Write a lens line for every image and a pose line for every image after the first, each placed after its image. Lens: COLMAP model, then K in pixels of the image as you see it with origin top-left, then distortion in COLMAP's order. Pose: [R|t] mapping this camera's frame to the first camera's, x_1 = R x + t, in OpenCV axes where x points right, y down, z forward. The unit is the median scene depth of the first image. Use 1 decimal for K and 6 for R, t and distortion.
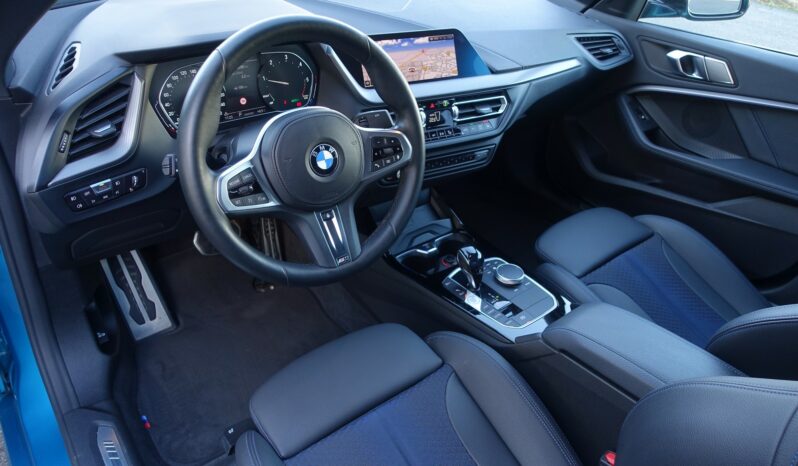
lens RADIAL K [[543.9, 0, 401.0], [0, 543.9, 230.3], [0, 0, 1]] dist [0.002324, -0.003960]
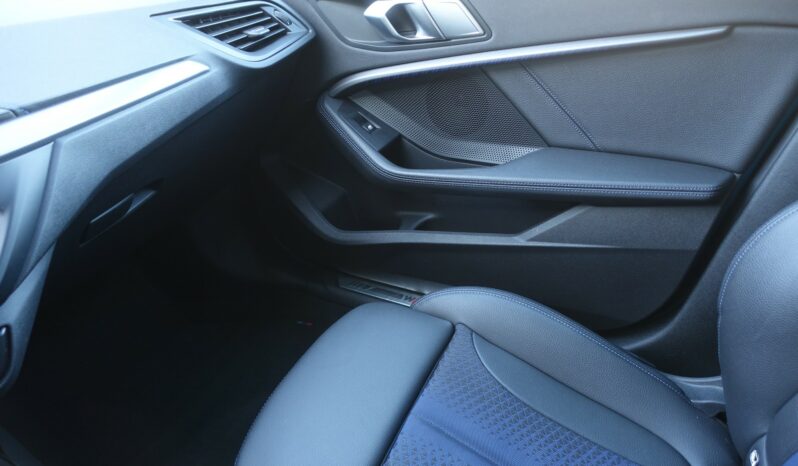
lens RADIAL K [[543.9, 0, 395.1], [0, 543.9, 233.0], [0, 0, 1]] dist [0.002324, -0.003960]
pose [[0.889790, -0.342229, 0.301916, 0.300720], [0.352184, 0.935657, 0.022650, -0.124784], [-0.290241, 0.086176, 0.953065, 0.528044]]
